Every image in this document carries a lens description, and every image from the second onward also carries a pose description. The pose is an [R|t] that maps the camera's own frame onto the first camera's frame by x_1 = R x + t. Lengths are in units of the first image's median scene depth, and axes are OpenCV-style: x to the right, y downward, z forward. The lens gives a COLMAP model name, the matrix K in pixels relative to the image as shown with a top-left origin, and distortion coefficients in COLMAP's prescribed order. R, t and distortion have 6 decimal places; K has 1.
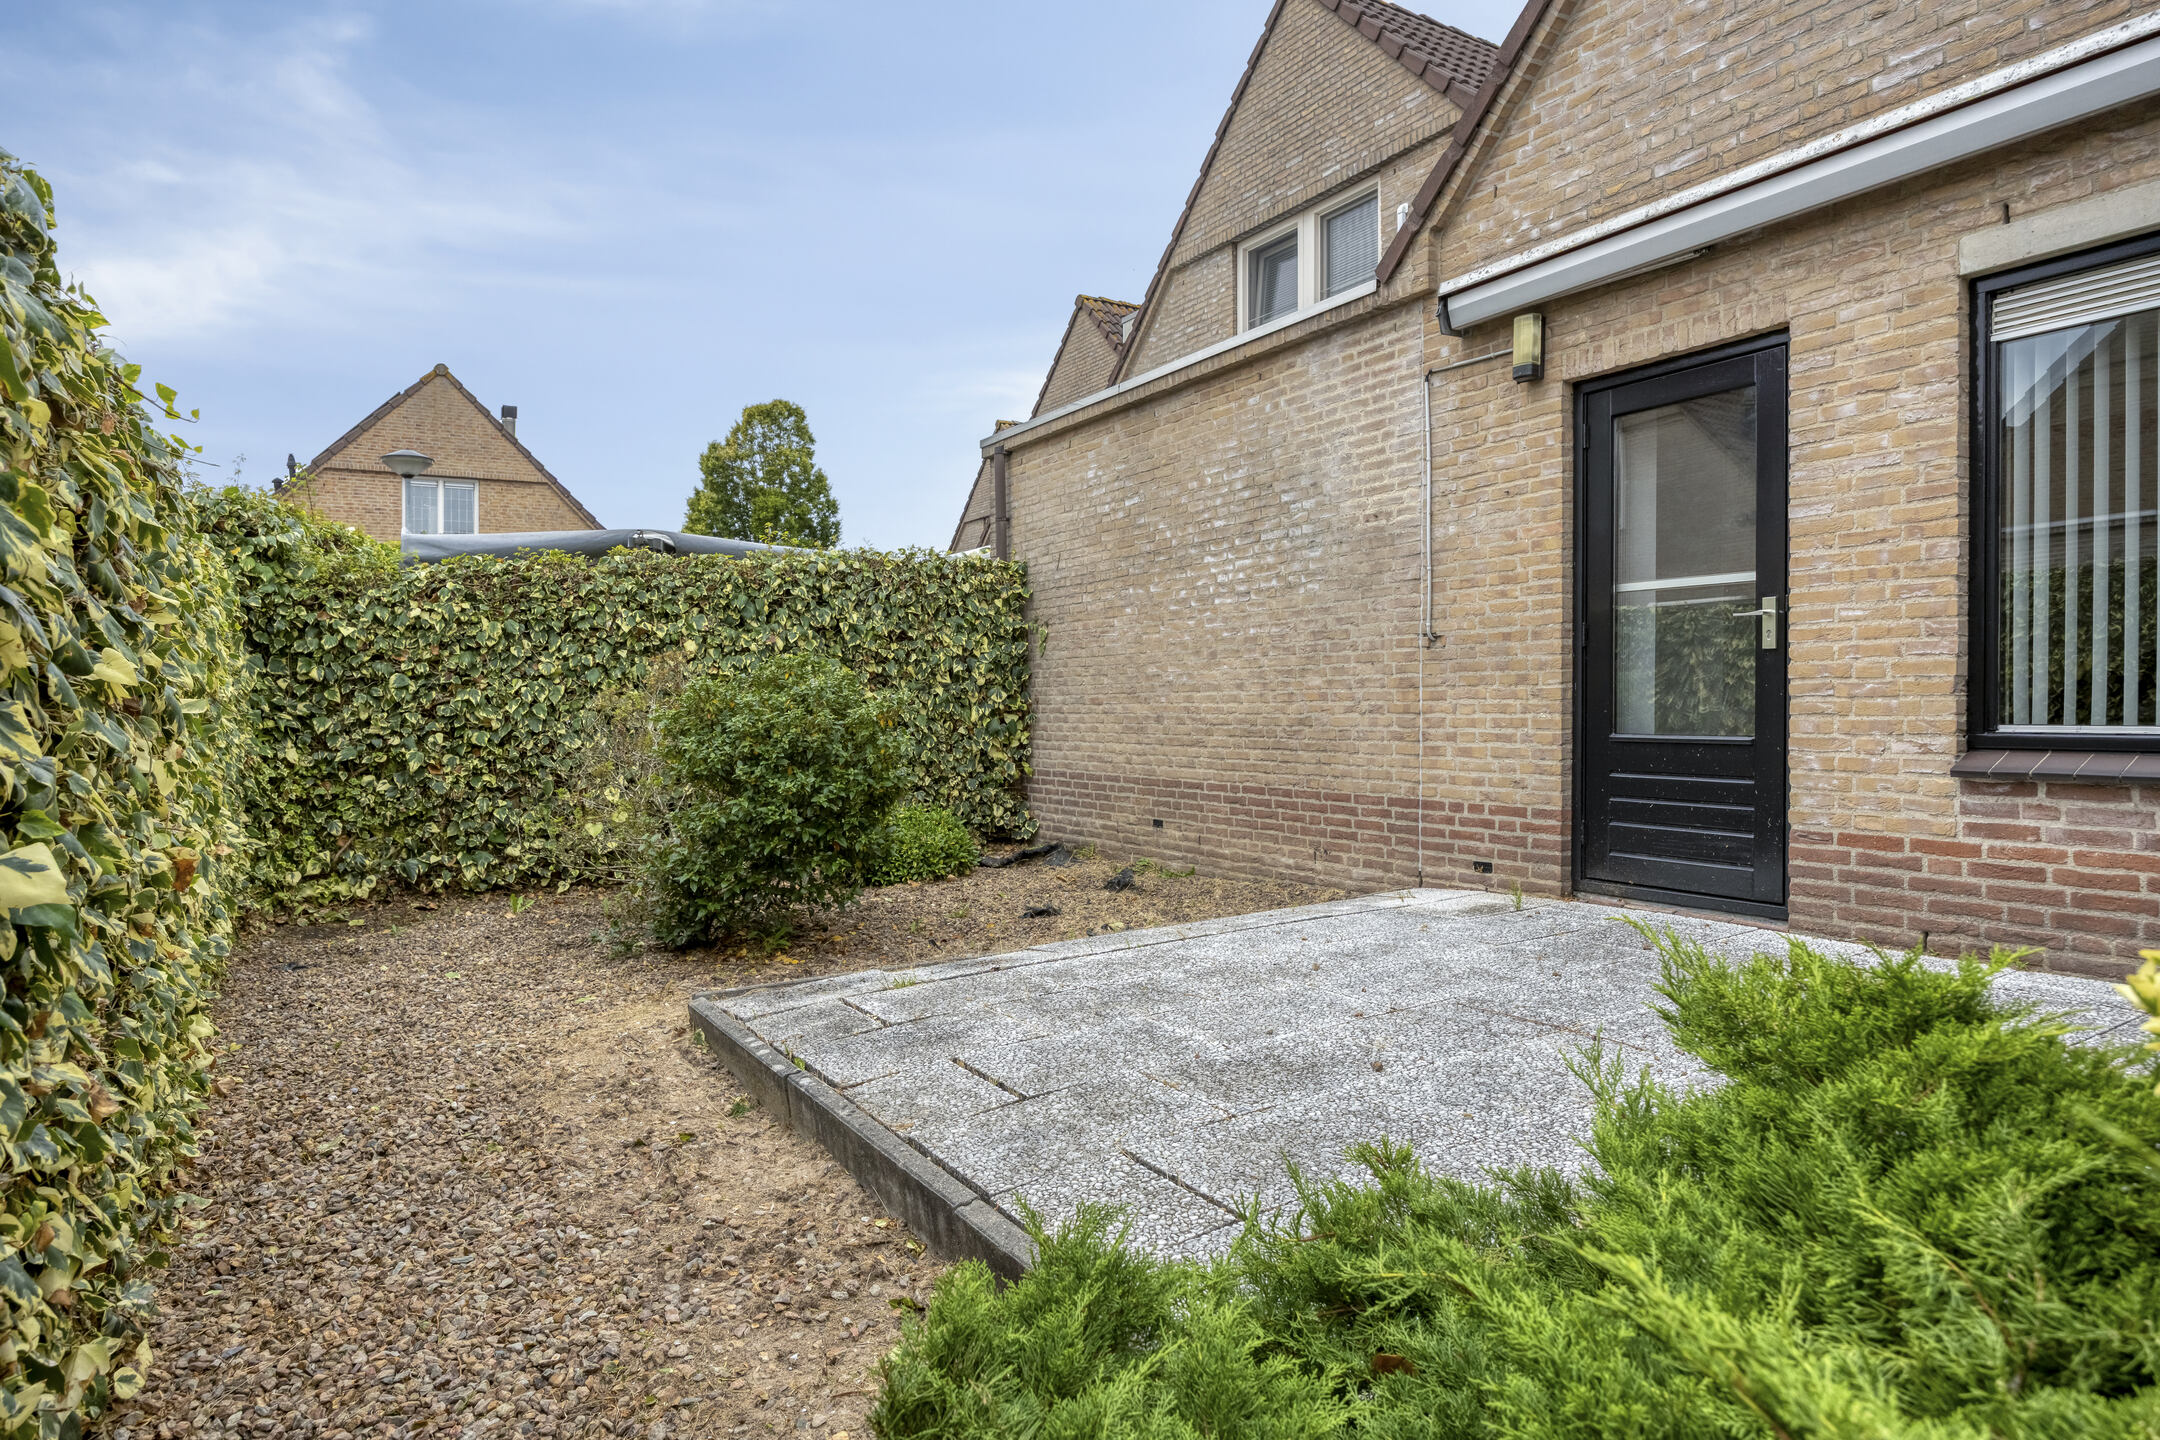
lens RADIAL K [[1272.5, 0, 1080.0], [0, 1272.5, 720.0], [0, 0, 1]] dist [-0.000889, 0.000382]
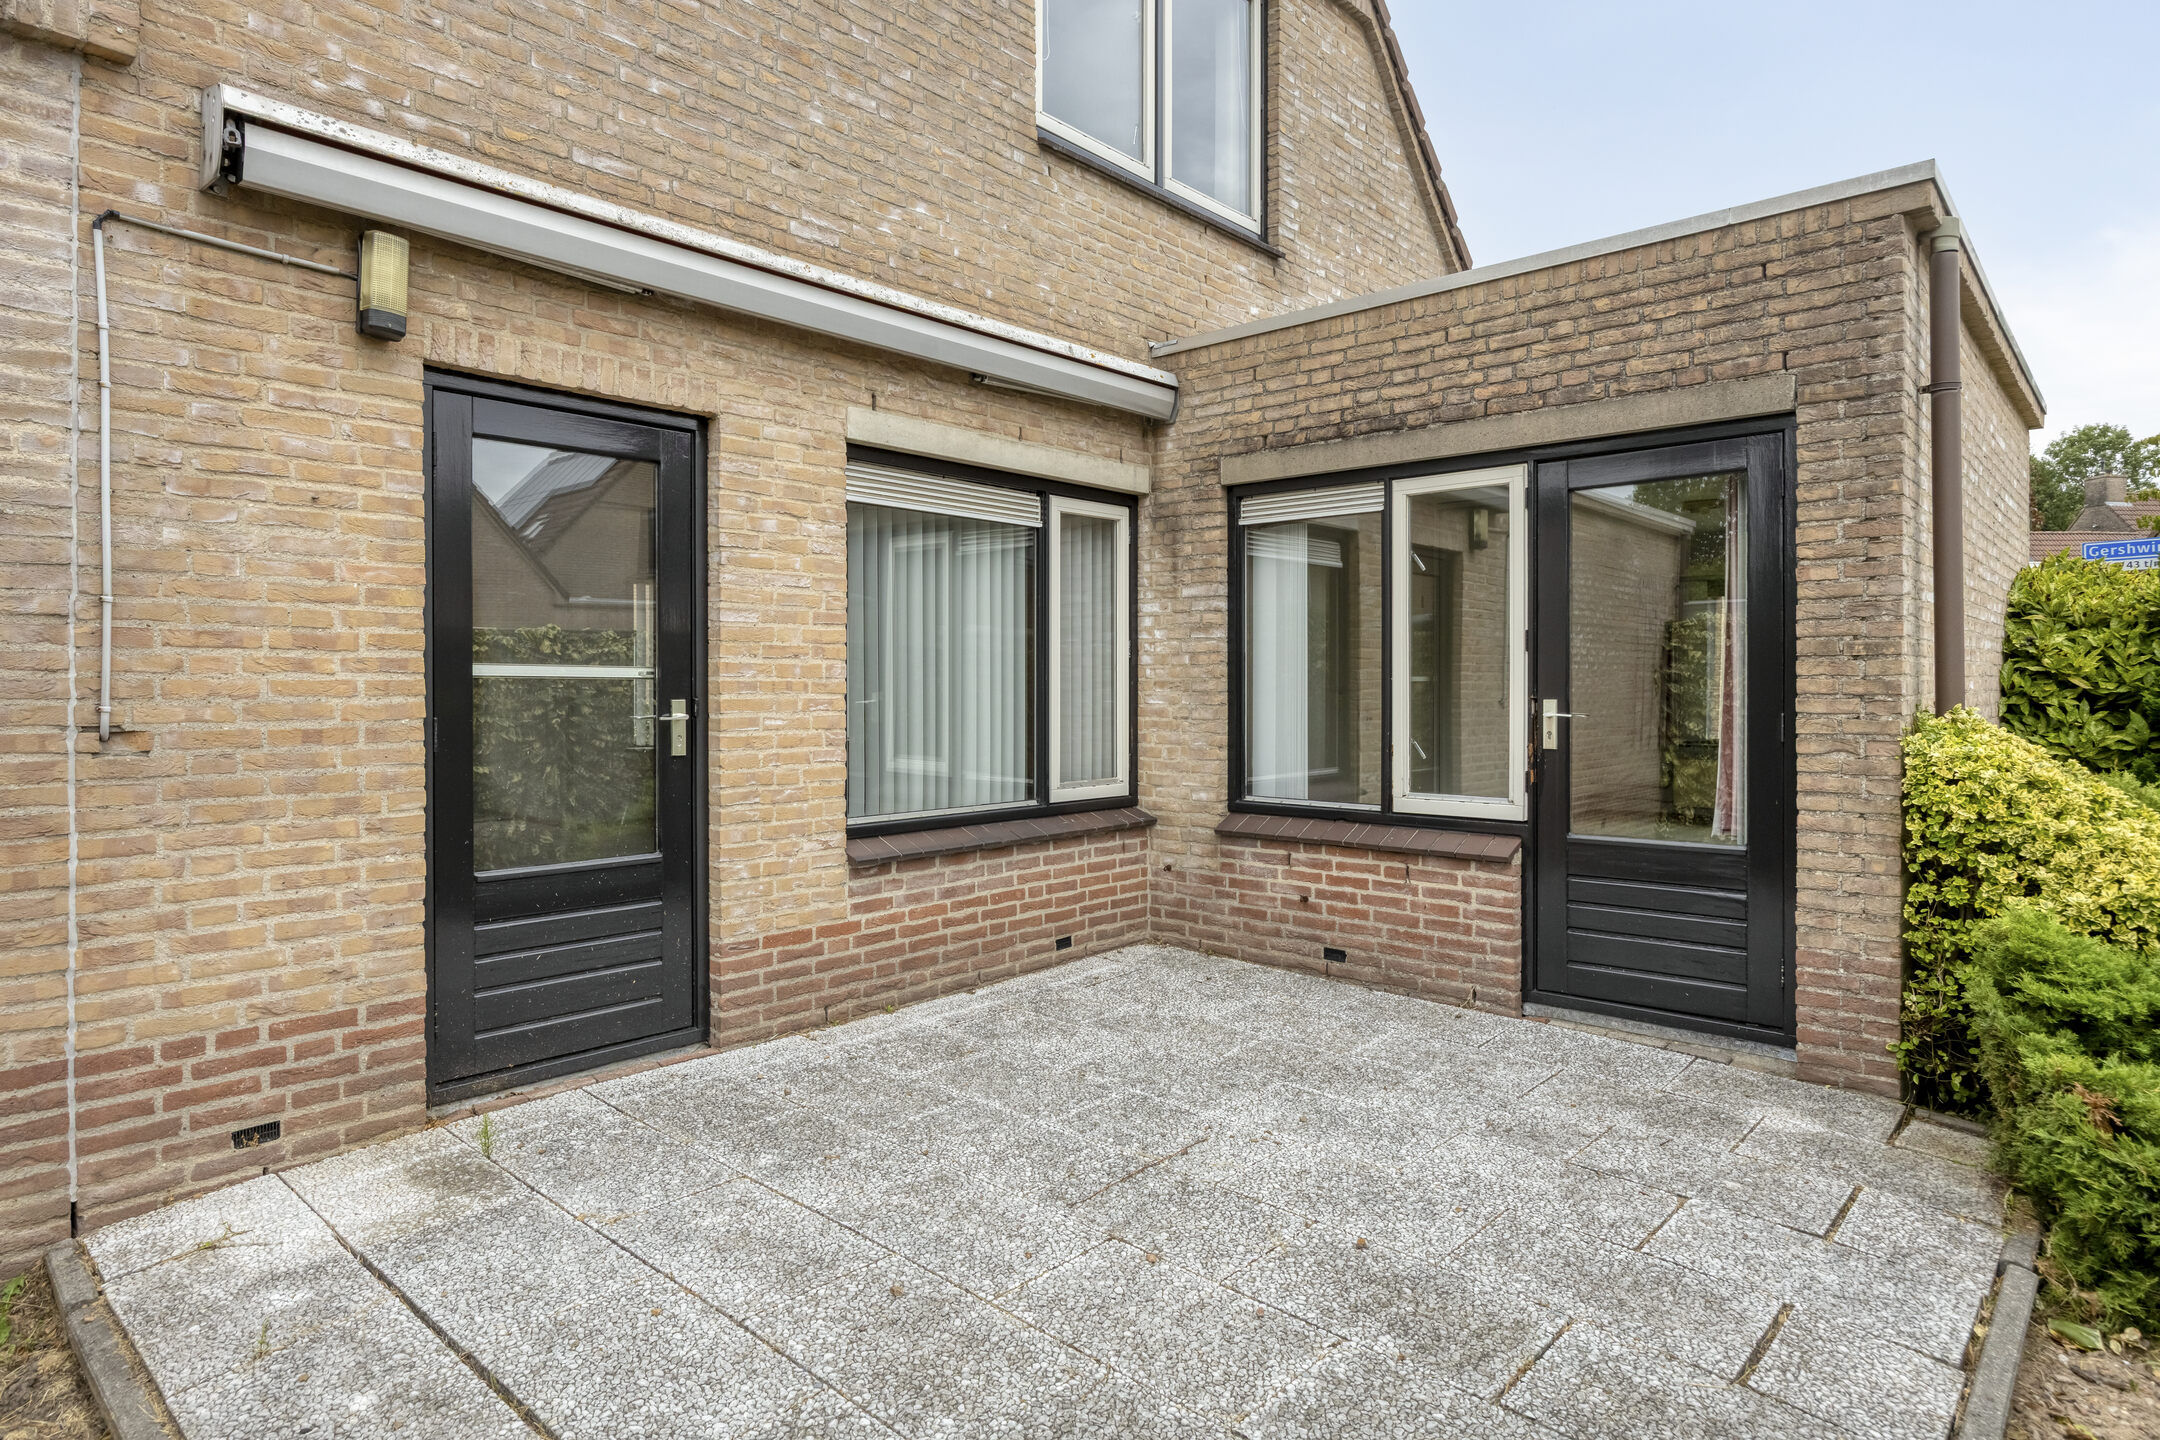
lens RADIAL K [[1241.4, 0, 1073.7], [0, 1241.4, 694.2], [0, 0, 1]] dist [-0.001423, -0.000763]
pose [[-0.298464, -0.008988, 0.954379, -0.342735], [0.003221, 0.999940, 0.010424, -0.092664], [-0.954415, 0.006186, -0.298417, 0.848369]]
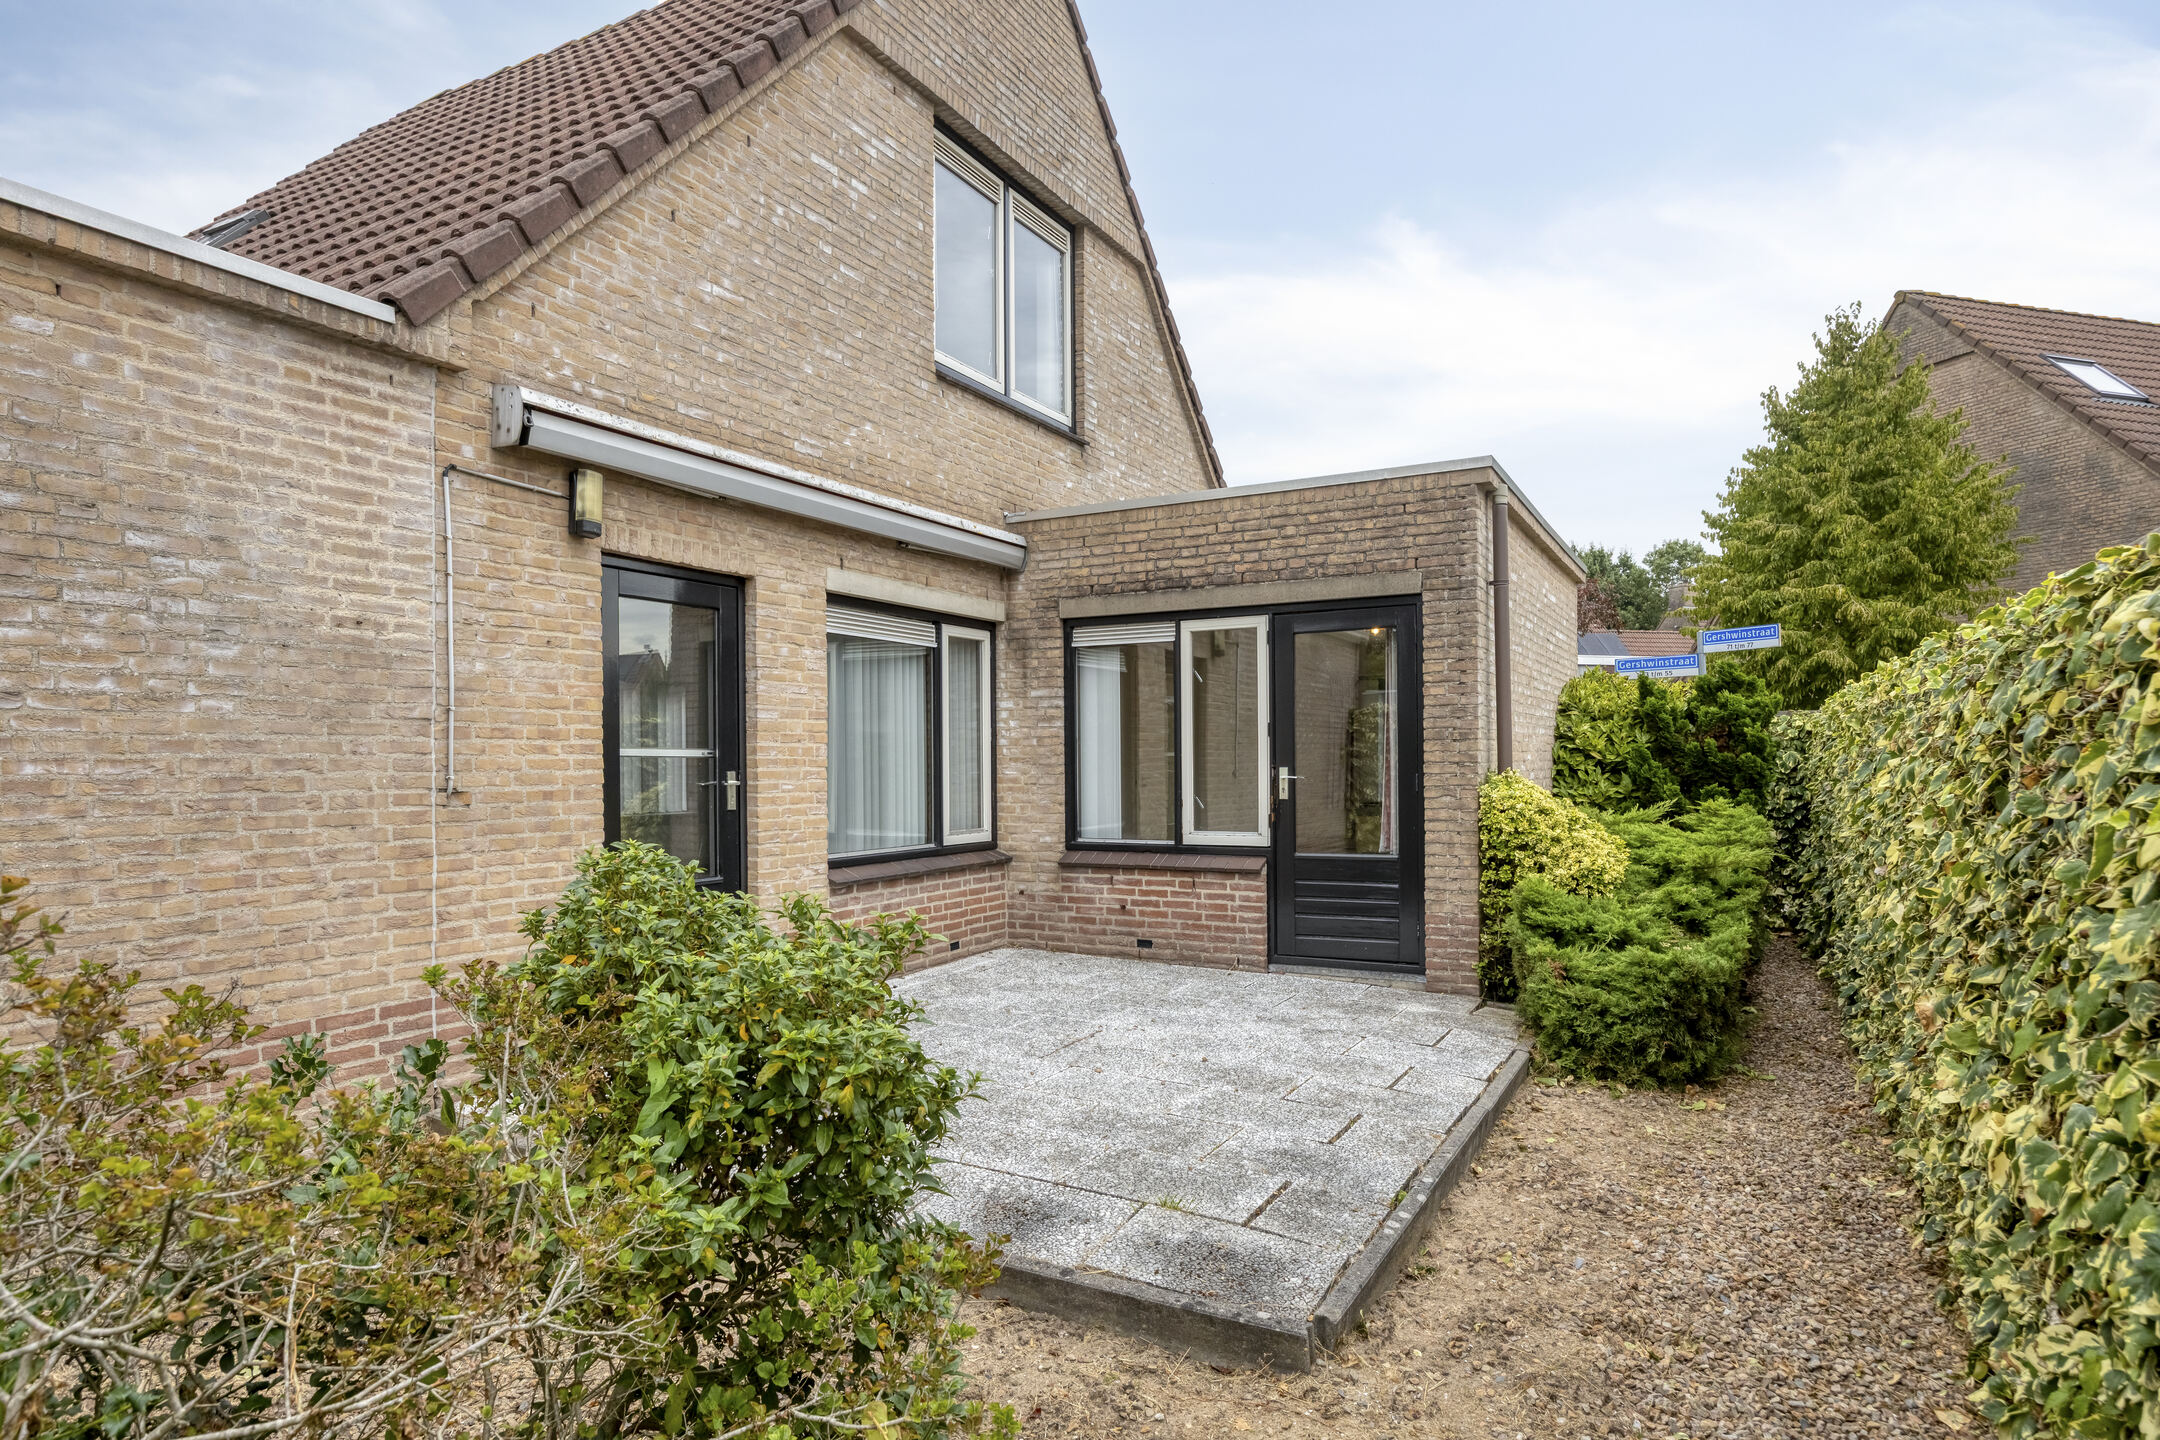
lens RADIAL K [[1246.8, 0, 1089.2], [0, 1246.8, 775.1], [0, 0, 1]] dist [-0.003780, -0.000435]
pose [[-0.517768, -0.006698, 0.855495, -0.669053], [0.009712, 0.999859, 0.013706, -0.091234], [-0.855466, 0.015405, -0.517630, 1.158293]]
